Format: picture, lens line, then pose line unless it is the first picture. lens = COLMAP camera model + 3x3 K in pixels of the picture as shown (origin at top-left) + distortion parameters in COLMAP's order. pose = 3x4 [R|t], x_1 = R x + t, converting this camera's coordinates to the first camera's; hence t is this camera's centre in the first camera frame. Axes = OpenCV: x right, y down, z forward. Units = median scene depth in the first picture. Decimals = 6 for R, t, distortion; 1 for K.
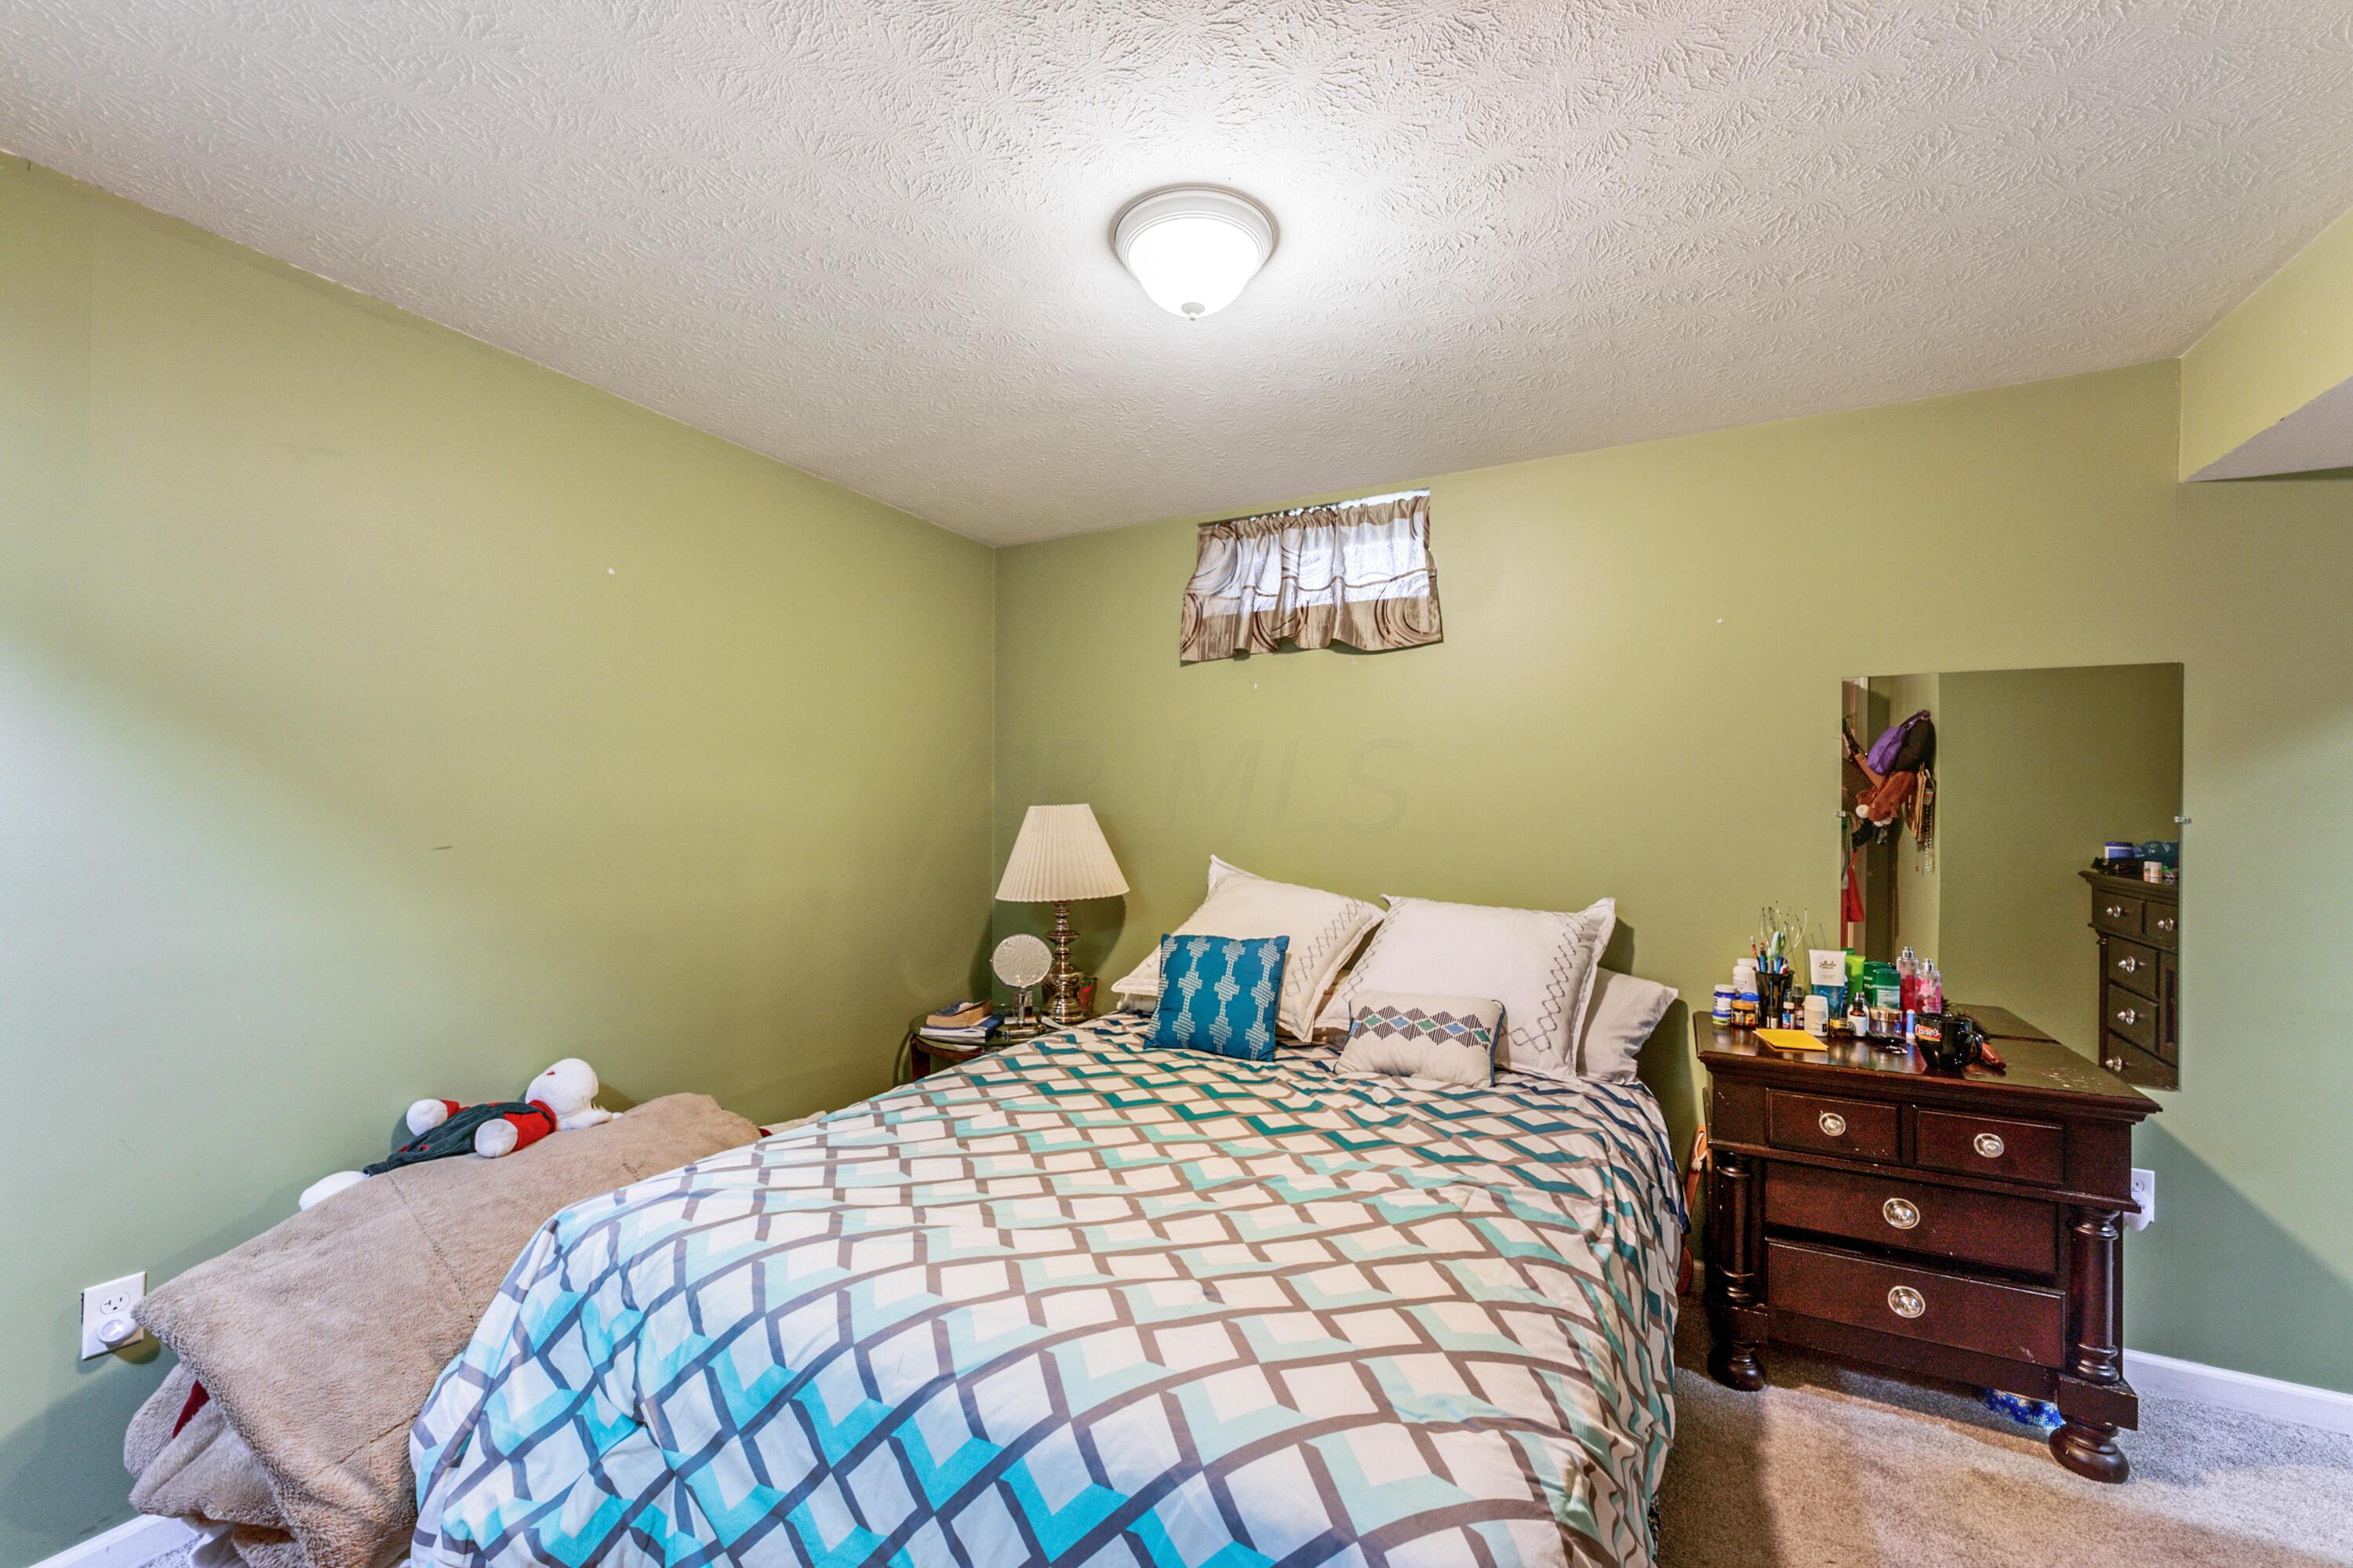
lens RADIAL K [[949.1, 0, 1140.3], [0, 949.1, 784.6], [0, 0, 1]] dist [0.000480, -0.000025]
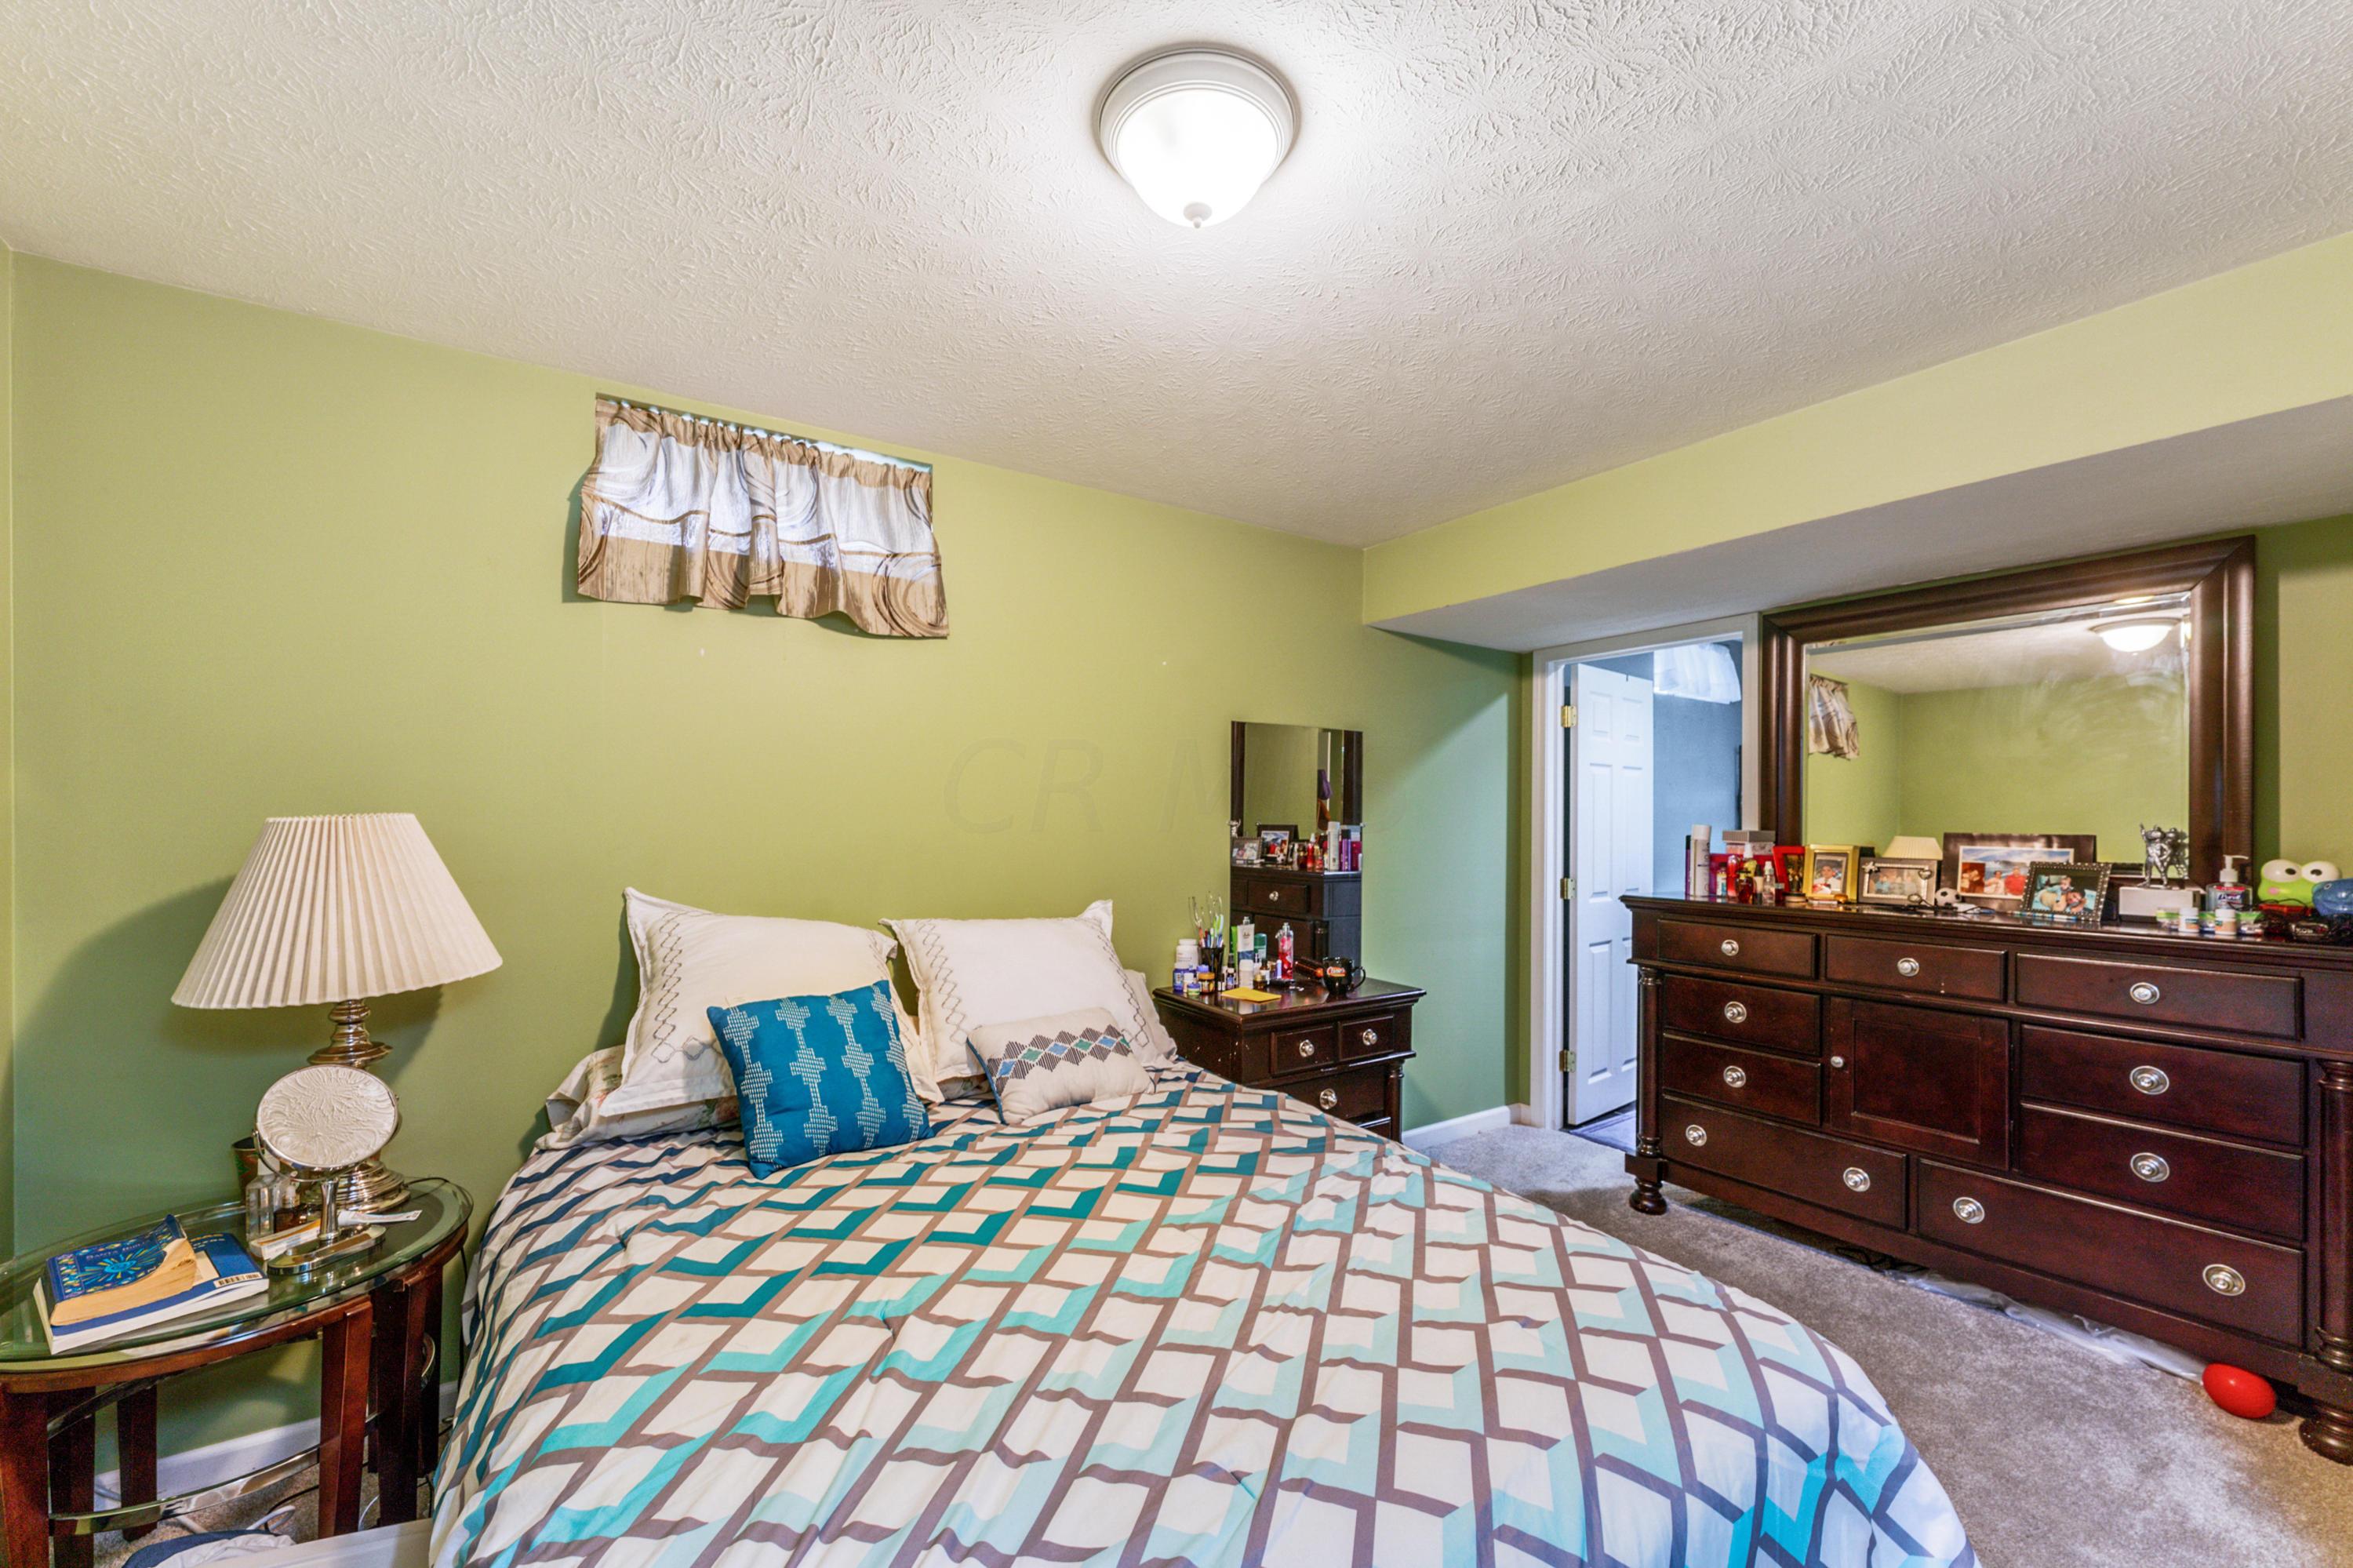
lens RADIAL K [[954.0, 0, 1176.5], [0, 954.0, 815.2], [0, 0, 1]] dist [0.001150, 0.000011]
pose [[0.452210, 0.000753, 0.891911, -0.521809], [-0.020389, 0.999747, 0.009493, 0.009250], [-0.891678, -0.022478, 0.452111, 0.487323]]
